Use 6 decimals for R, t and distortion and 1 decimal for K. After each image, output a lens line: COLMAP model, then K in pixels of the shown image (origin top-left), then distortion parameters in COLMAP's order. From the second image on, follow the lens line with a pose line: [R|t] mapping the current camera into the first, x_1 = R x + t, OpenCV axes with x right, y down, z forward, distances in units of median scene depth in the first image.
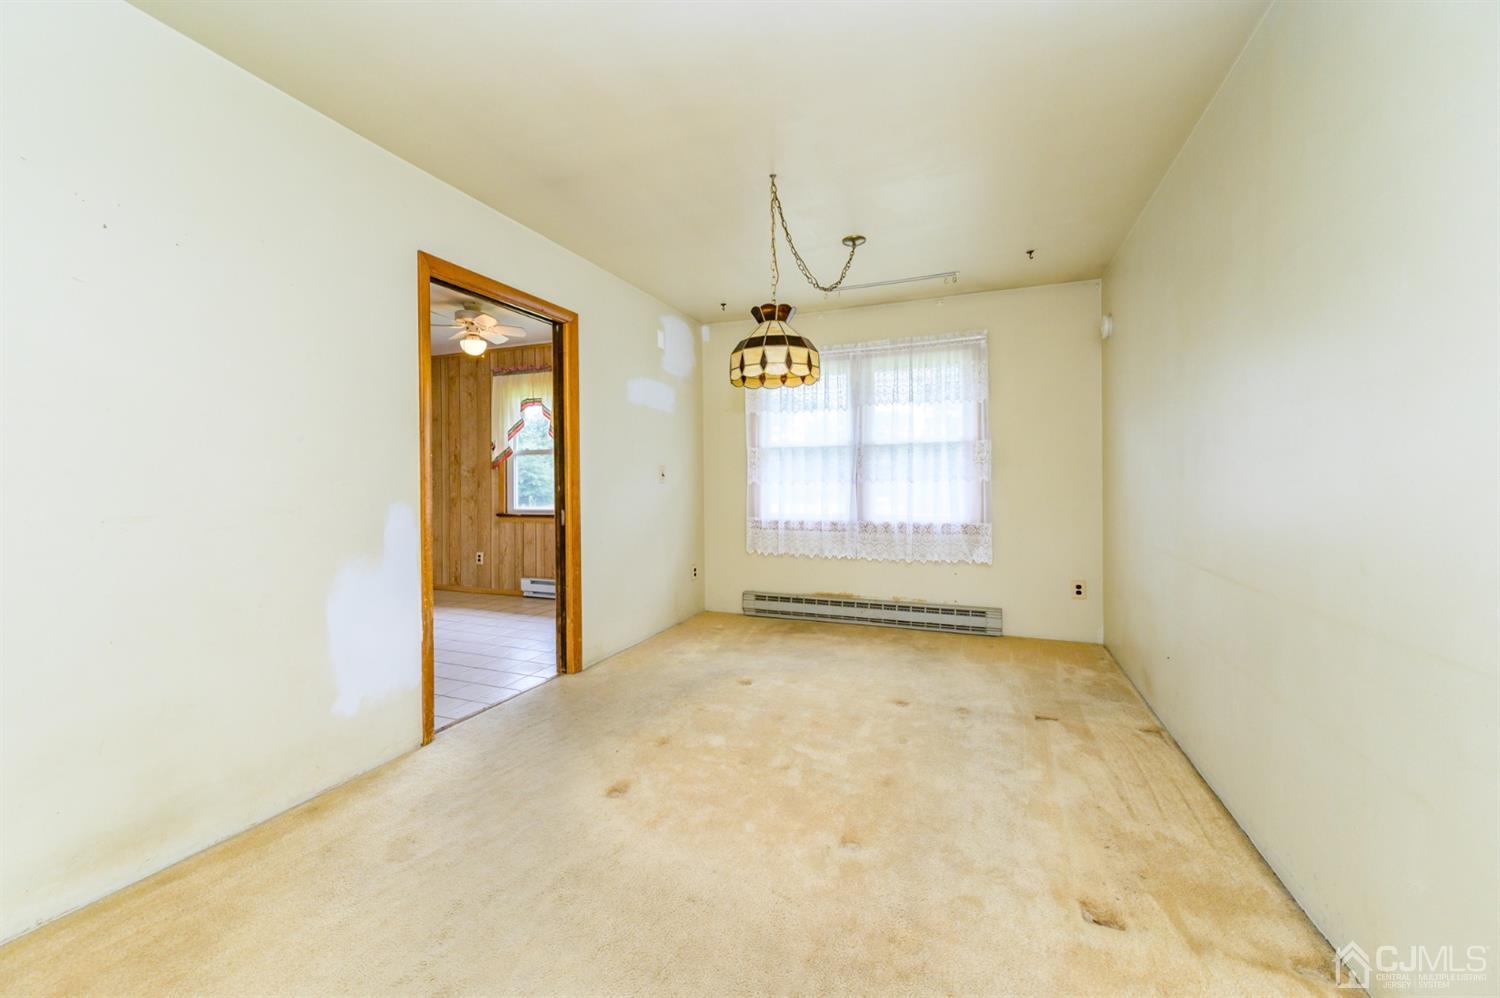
lens RADIAL K [[588.0, 0, 749.1], [0, 588.0, 494.0], [0, 0, 1]] dist [0.000274, -0.000020]
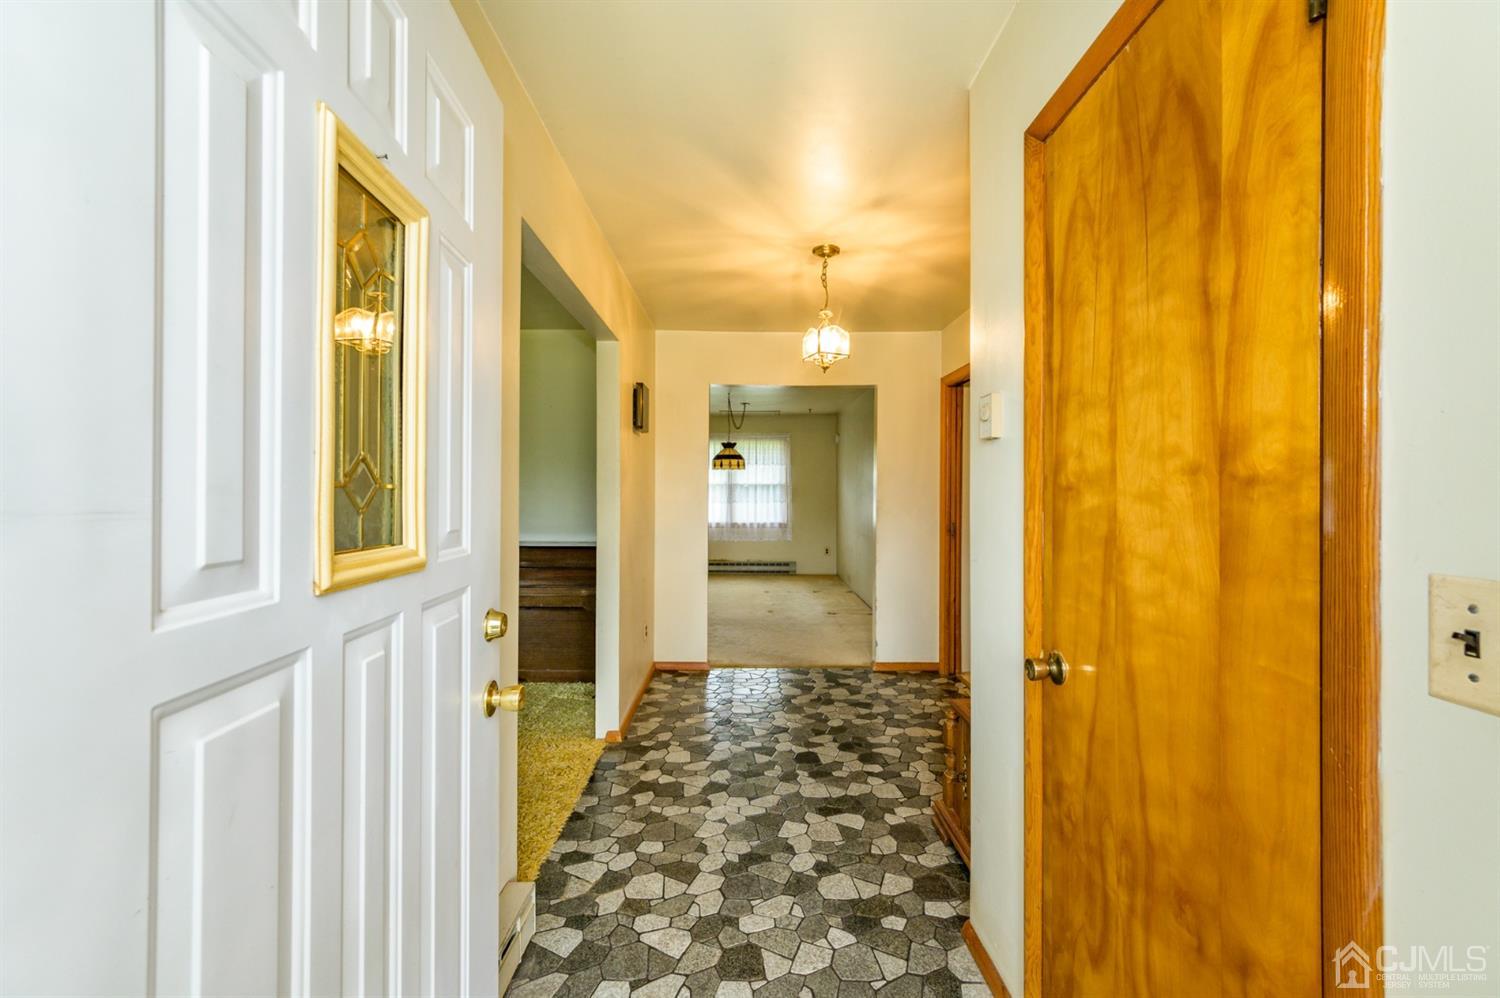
lens RADIAL K [[588.0, 0, 749.1], [0, 588.0, 494.0], [0, 0, 1]] dist [0.000274, -0.000020]
pose [[0.927601, 0.008232, 0.373481, -0.530294], [-0.004733, 0.999936, -0.010285, -0.031935], [-0.373542, 0.007773, 0.927581, -0.929540]]
